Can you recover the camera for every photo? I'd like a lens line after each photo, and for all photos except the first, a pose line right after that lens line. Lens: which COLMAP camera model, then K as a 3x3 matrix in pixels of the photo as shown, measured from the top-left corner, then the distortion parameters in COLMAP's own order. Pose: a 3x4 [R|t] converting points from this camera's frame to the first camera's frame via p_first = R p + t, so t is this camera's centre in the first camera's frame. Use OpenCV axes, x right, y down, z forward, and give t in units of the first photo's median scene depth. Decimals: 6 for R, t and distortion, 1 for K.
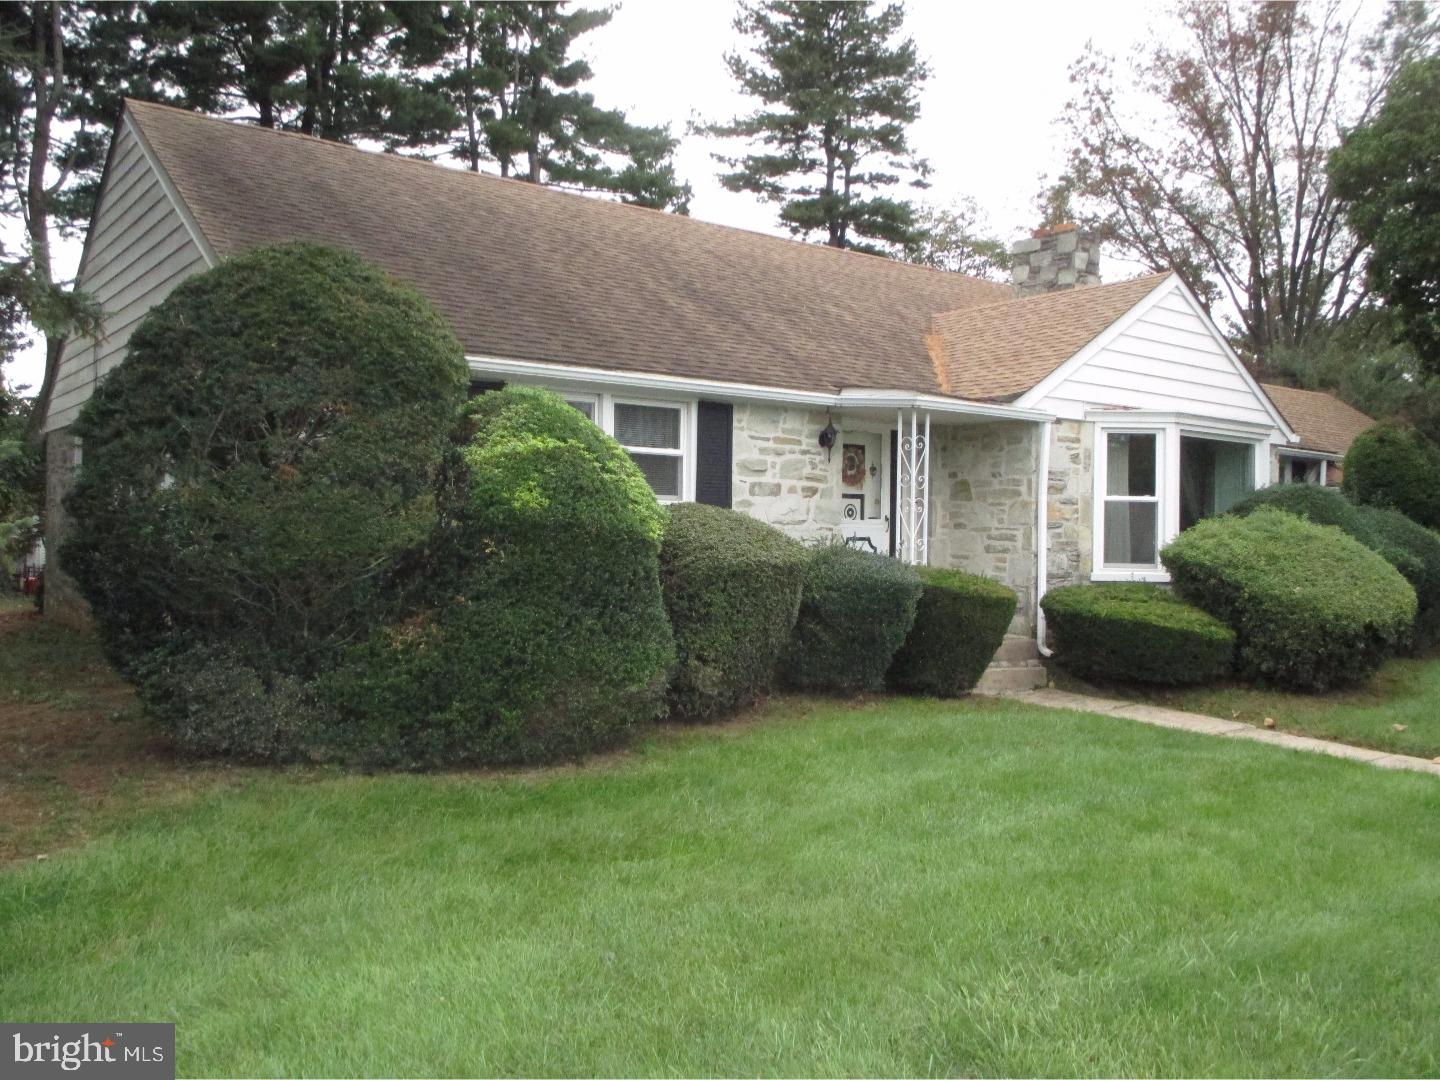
lens RADIAL K [[1232.3, 0, 722.8], [0, 1232.3, 547.0], [0, 0, 1]] dist [-0.017676, -0.004729]
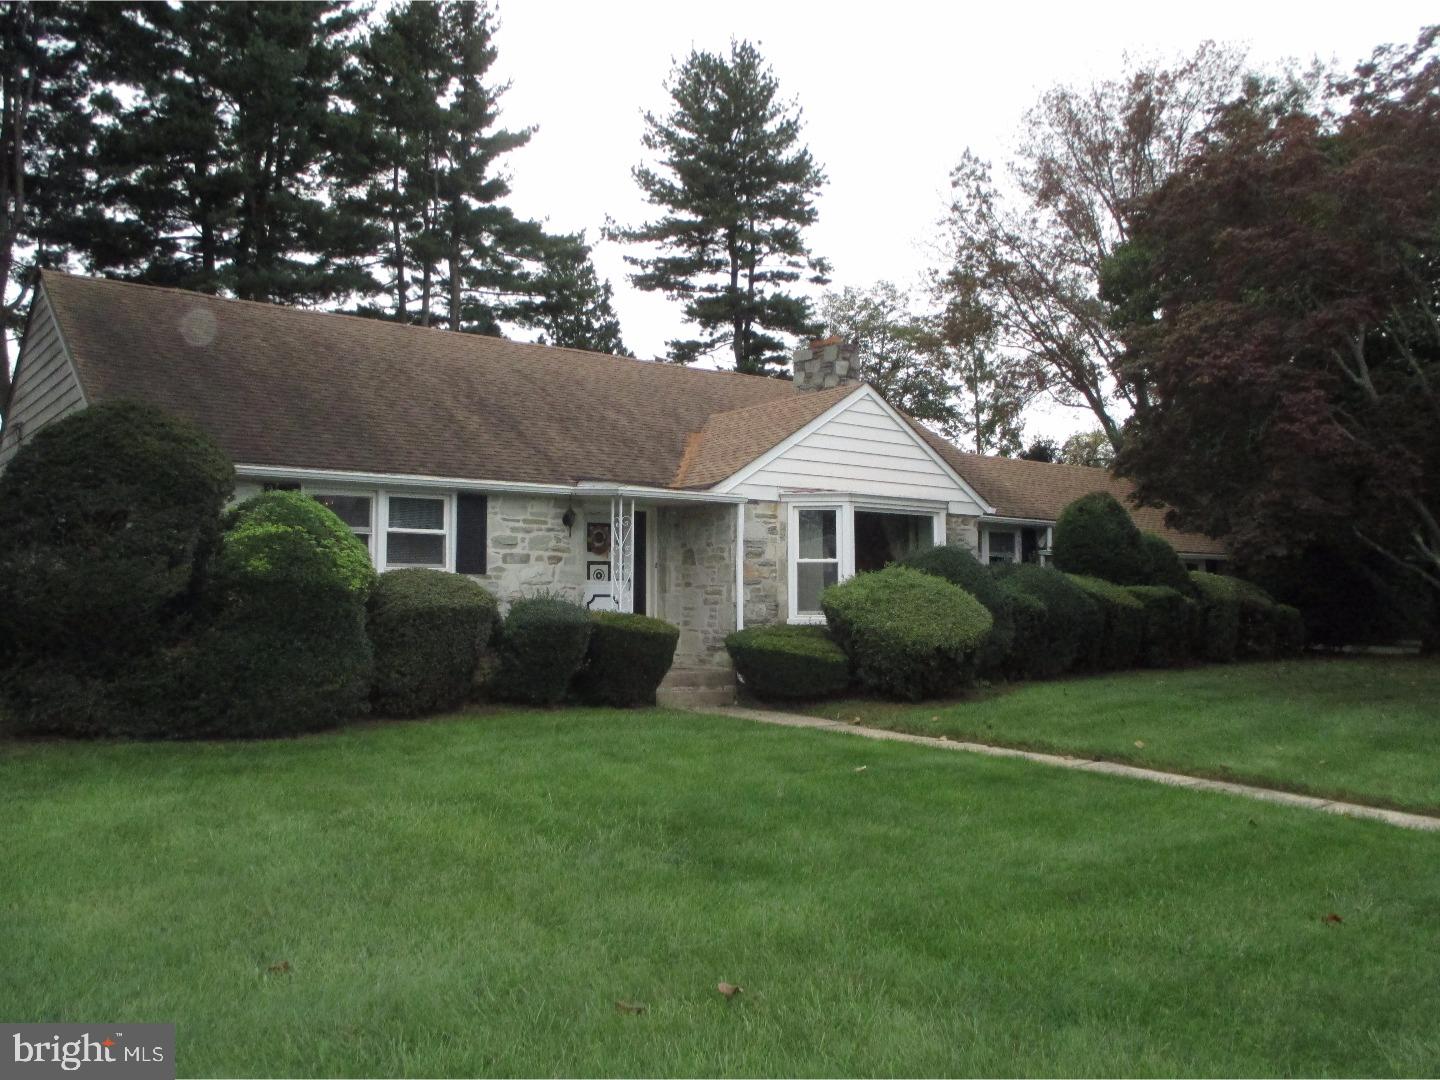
lens RADIAL K [[1232.3, 0, 720.5], [0, 1232.3, 537.8], [0, 0, 1]] dist [-0.017676, -0.004729]
pose [[0.999715, -0.019174, 0.014223, 0.201575], [0.020103, 0.997455, -0.068406, 0.022215], [-0.012875, 0.068672, 0.997556, -0.278438]]
